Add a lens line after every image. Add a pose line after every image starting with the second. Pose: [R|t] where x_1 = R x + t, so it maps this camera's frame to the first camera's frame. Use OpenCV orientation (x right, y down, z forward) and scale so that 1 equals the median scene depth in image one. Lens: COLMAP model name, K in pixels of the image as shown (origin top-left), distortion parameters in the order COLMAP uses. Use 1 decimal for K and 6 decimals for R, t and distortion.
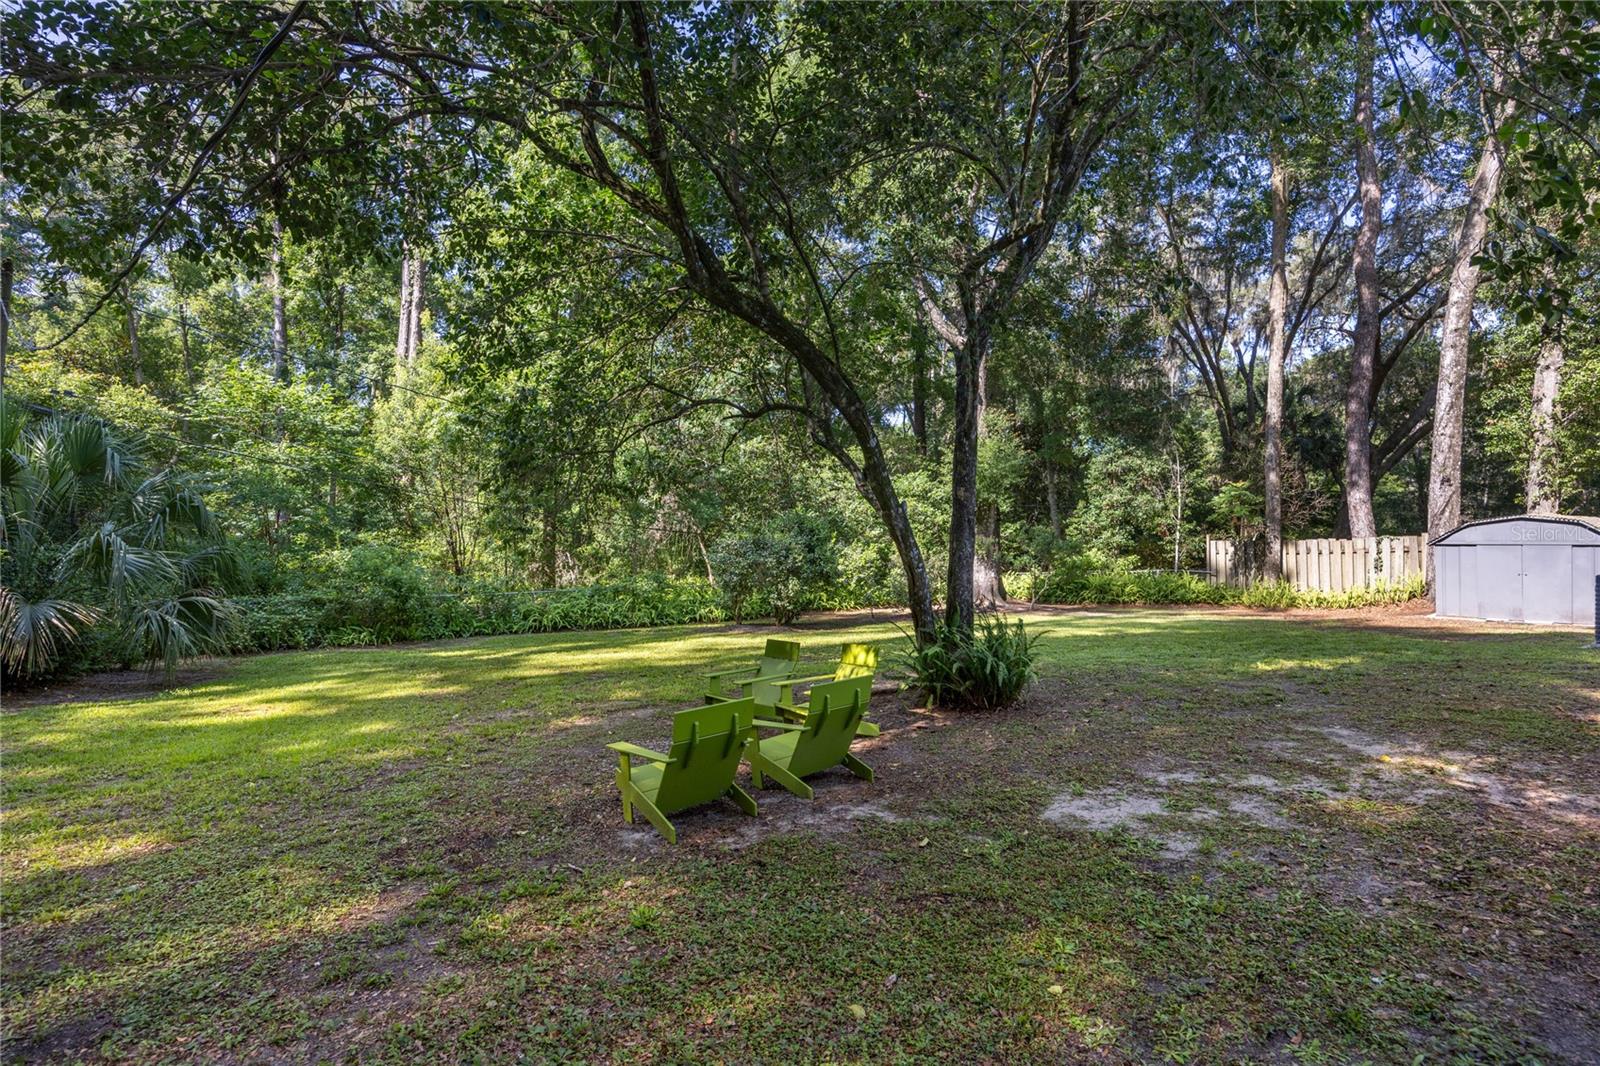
lens RADIAL K [[869.6, 0, 797.4], [0, 869.6, 531.4], [0, 0, 1]] dist [-0.013684, 0.000093]
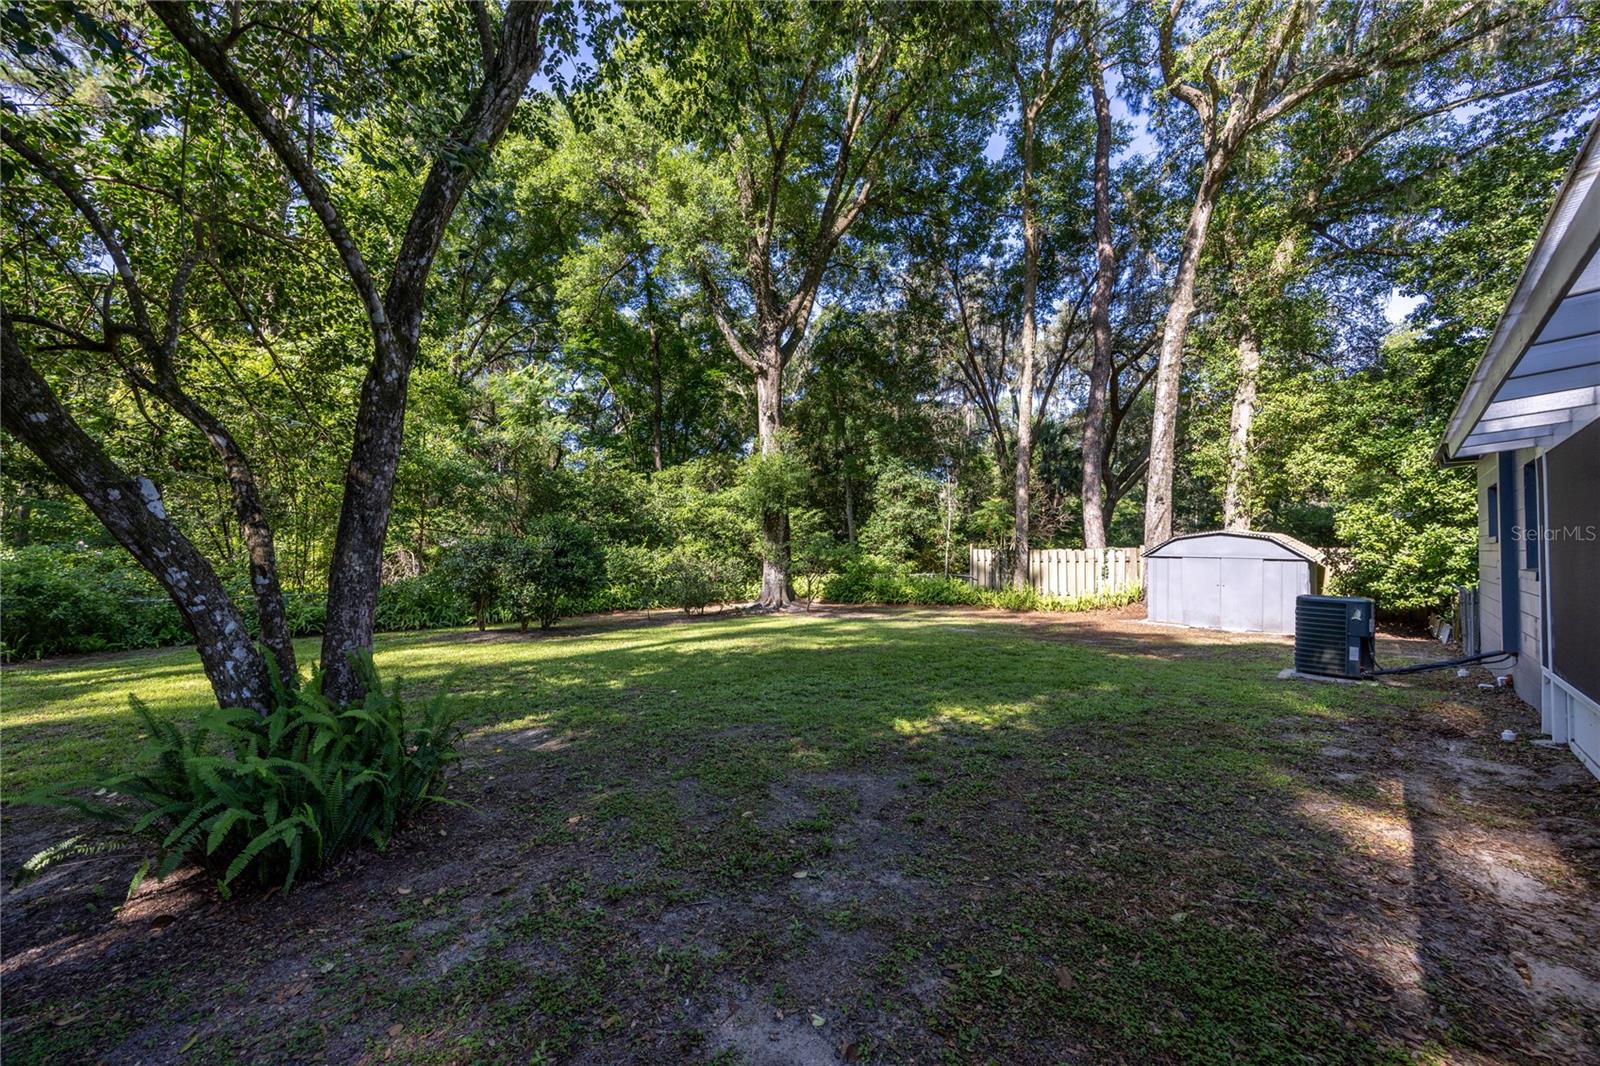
lens RADIAL K [[665.3, 0, 804.1], [0, 665.3, 536.2], [0, 0, 1]] dist [-0.004449, -0.000469]
pose [[0.989895, 0.015132, 0.140989, 0.154034], [-0.014972, 0.999885, -0.002198, -0.001483], [-0.141006, 0.000065, 0.990009, 0.186014]]
